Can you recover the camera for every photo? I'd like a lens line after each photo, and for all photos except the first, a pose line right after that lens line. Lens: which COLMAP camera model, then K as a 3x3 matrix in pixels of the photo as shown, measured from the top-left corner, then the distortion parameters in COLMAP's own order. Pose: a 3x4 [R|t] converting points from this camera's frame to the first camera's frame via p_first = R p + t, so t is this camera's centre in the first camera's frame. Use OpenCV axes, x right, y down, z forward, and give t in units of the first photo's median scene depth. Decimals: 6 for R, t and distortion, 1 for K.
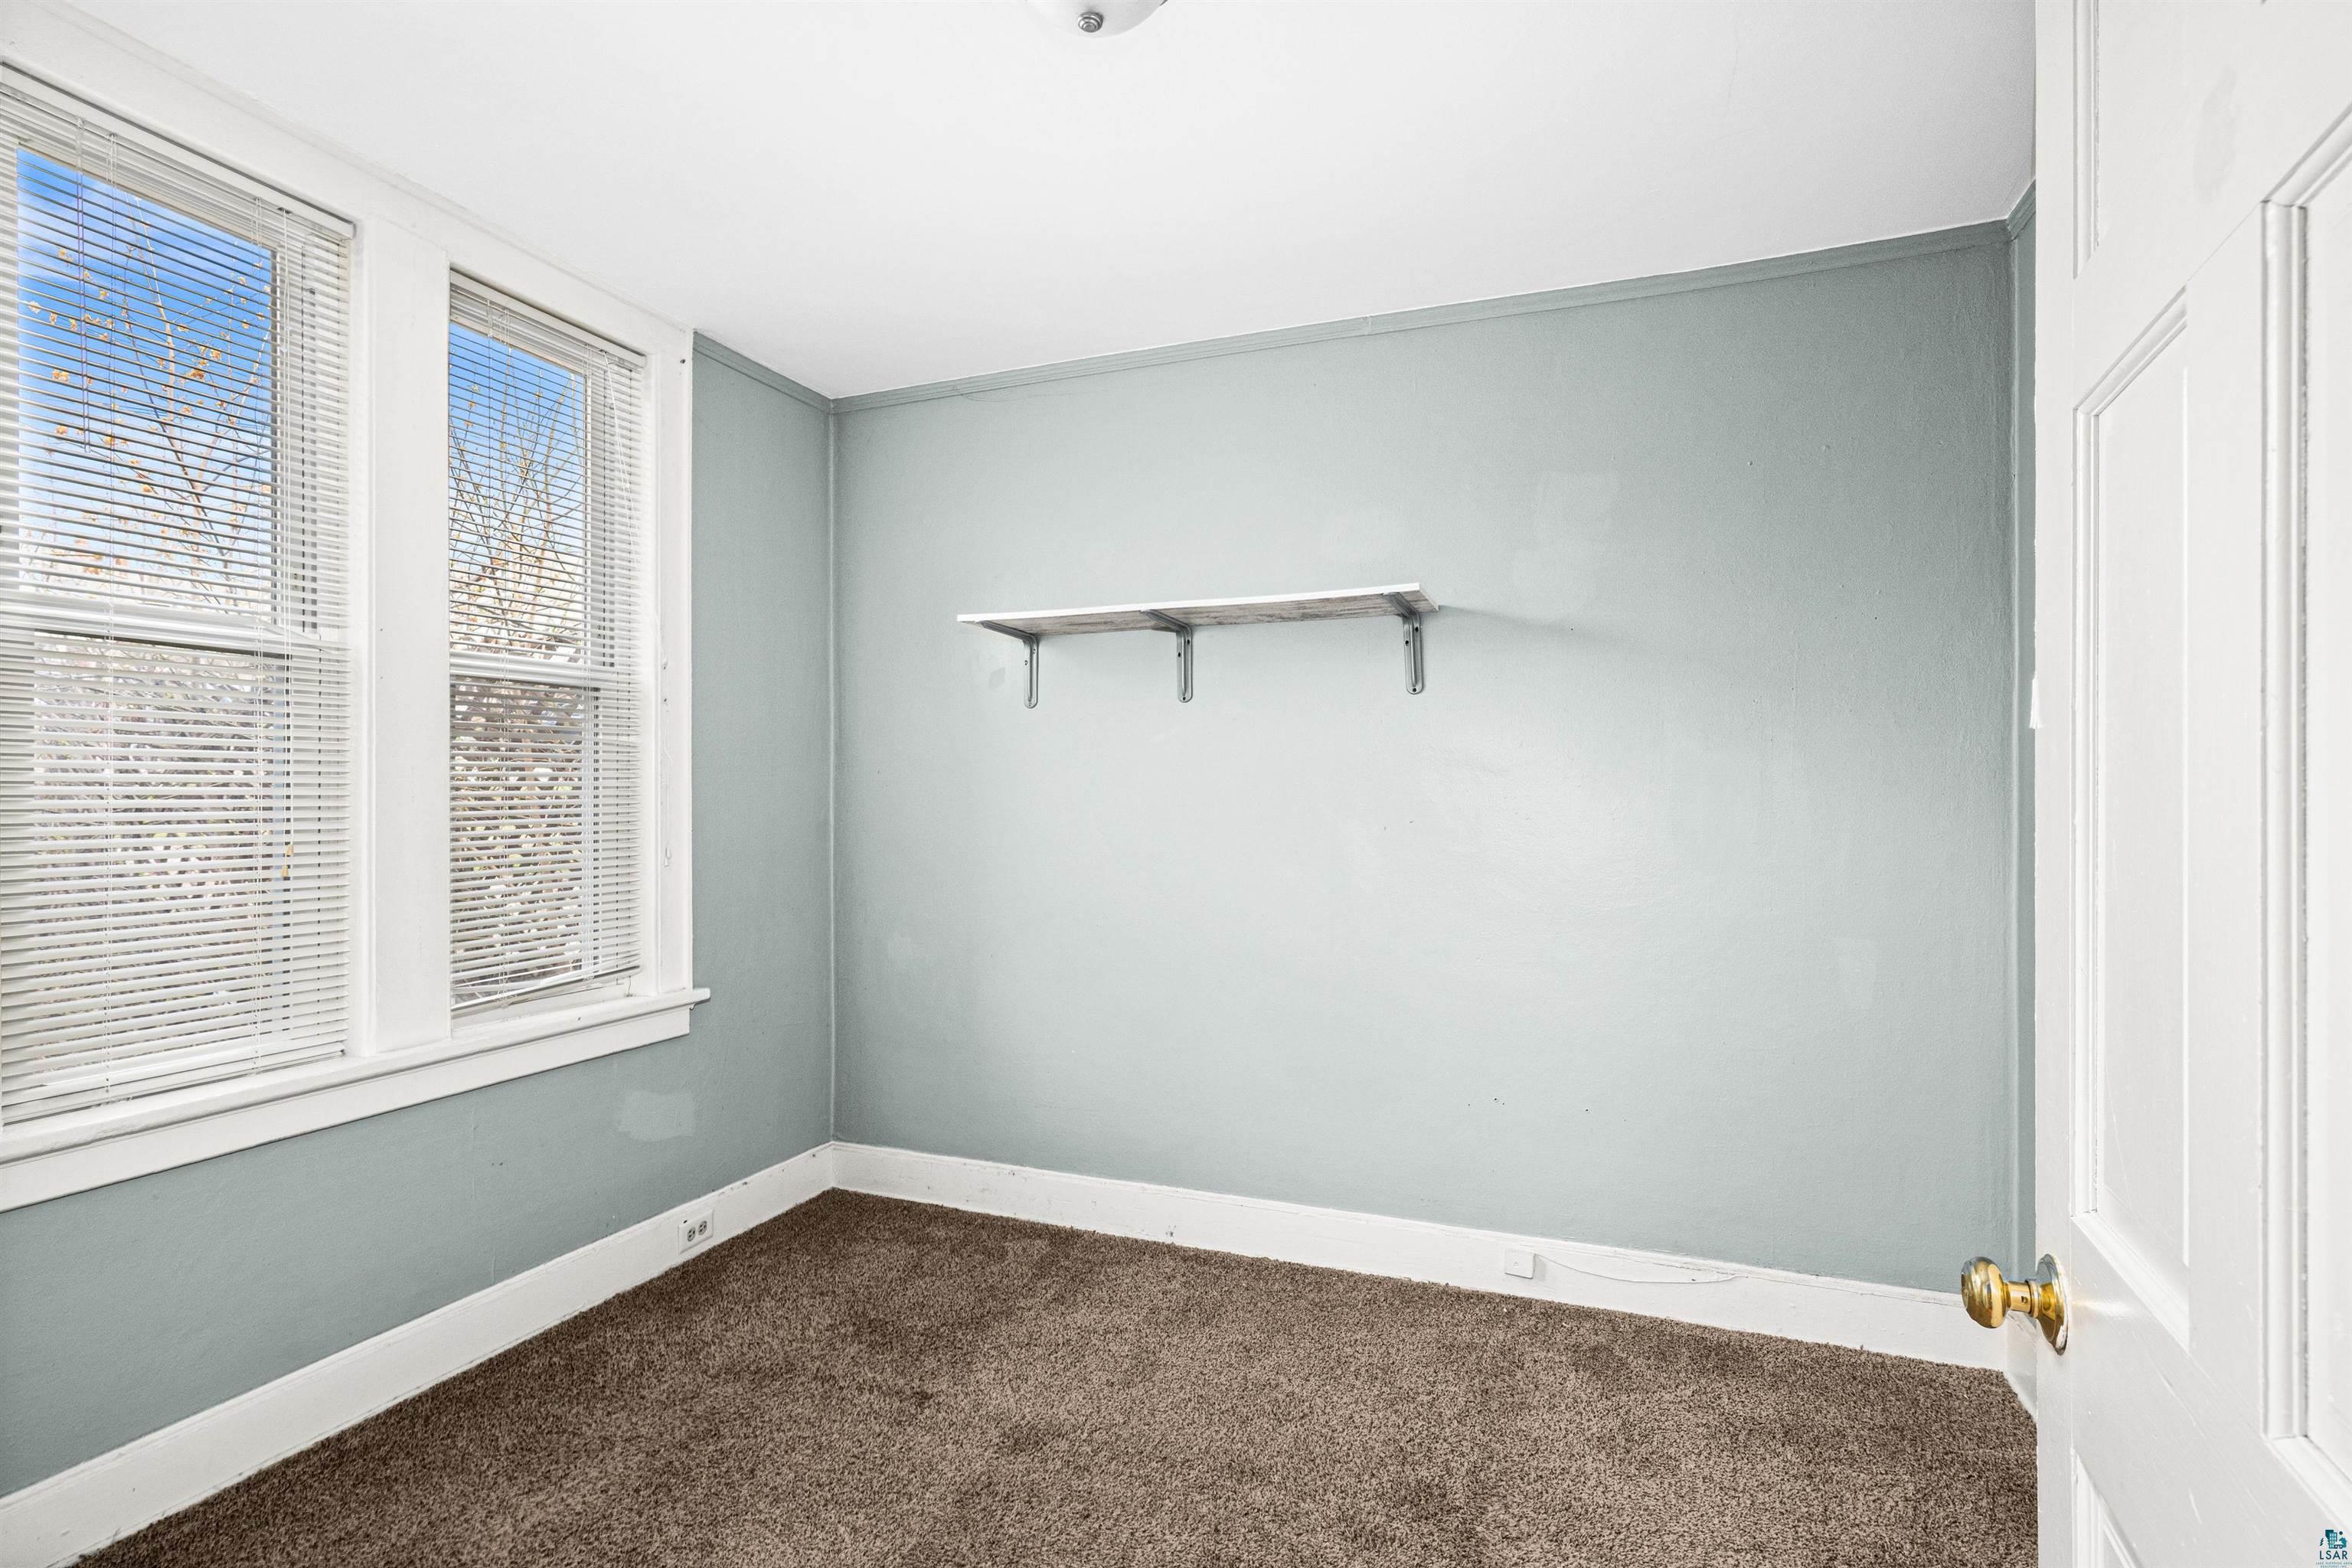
lens RADIAL K [[1139.1, 0, 1177.7], [0, 1139.1, 793.6], [0, 0, 1]] dist [-0.001317, -0.000675]
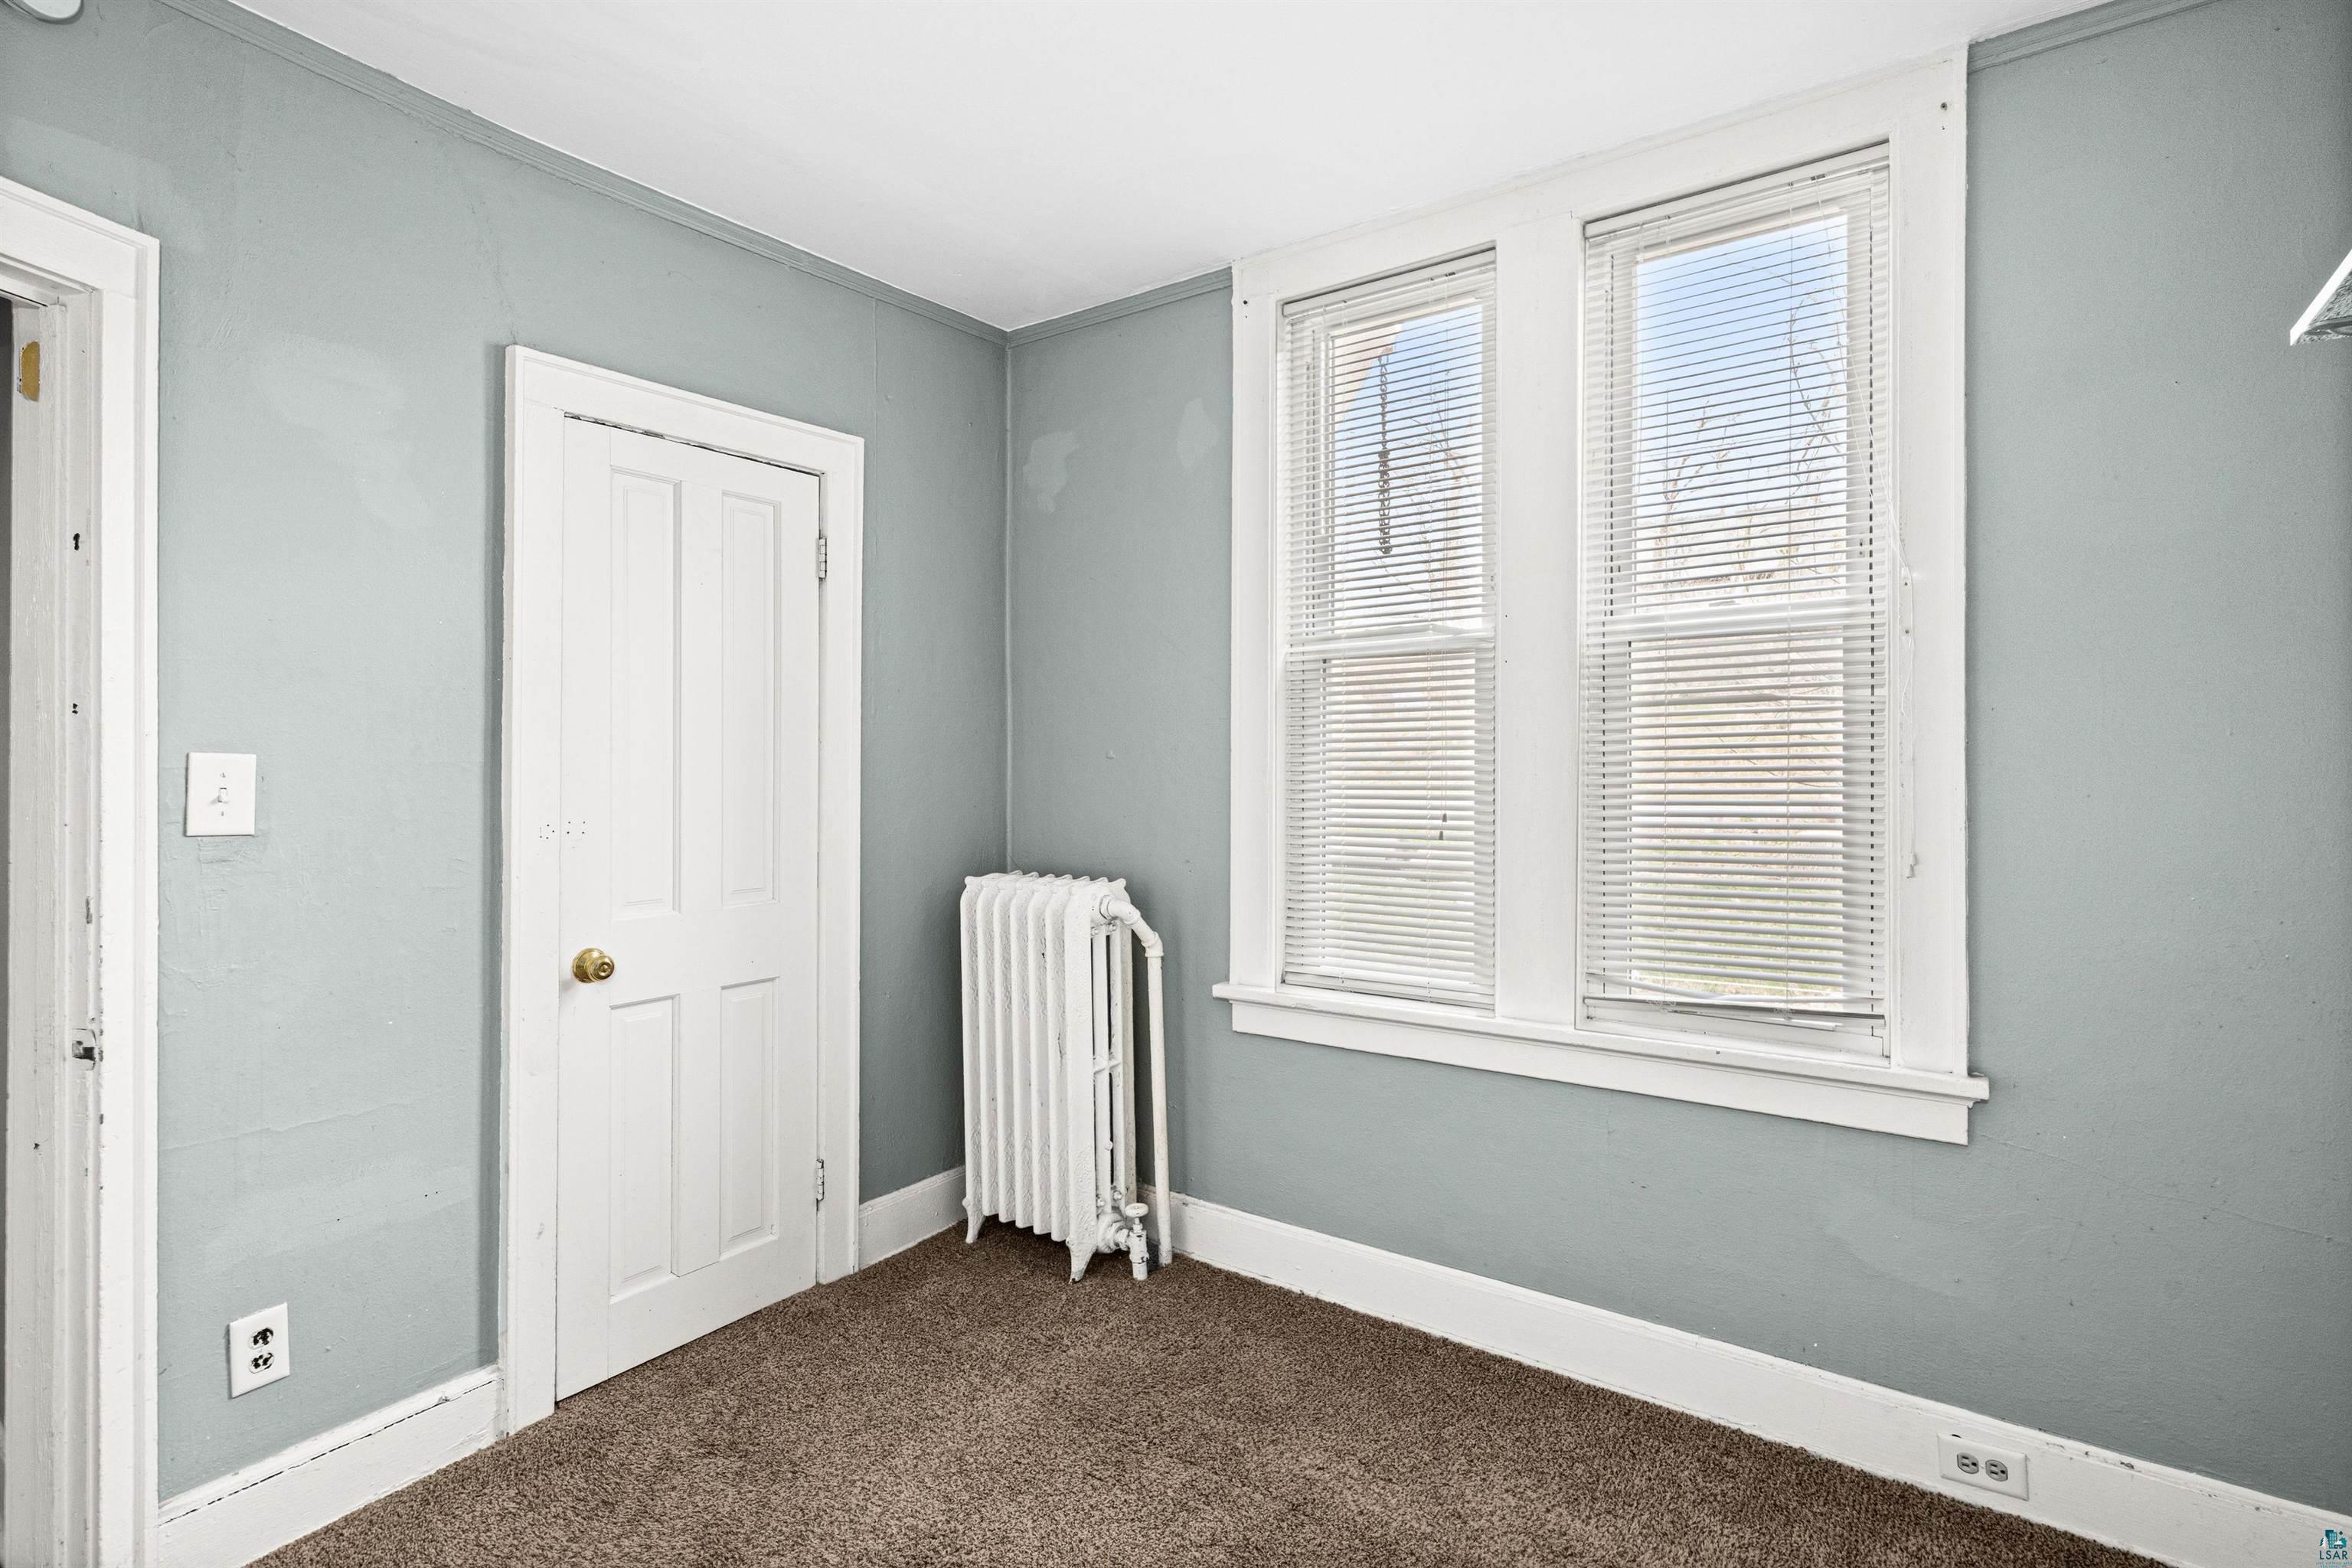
lens RADIAL K [[1139.1, 0, 1178.5], [0, 1139.1, 760.2], [0, 0, 1]] dist [-0.001317, -0.000675]
pose [[-0.250573, -0.008364, -0.968062, 0.301961], [-0.000740, 0.999964, -0.008448, 0.000244], [0.968097, -0.001400, -0.250570, 0.735708]]
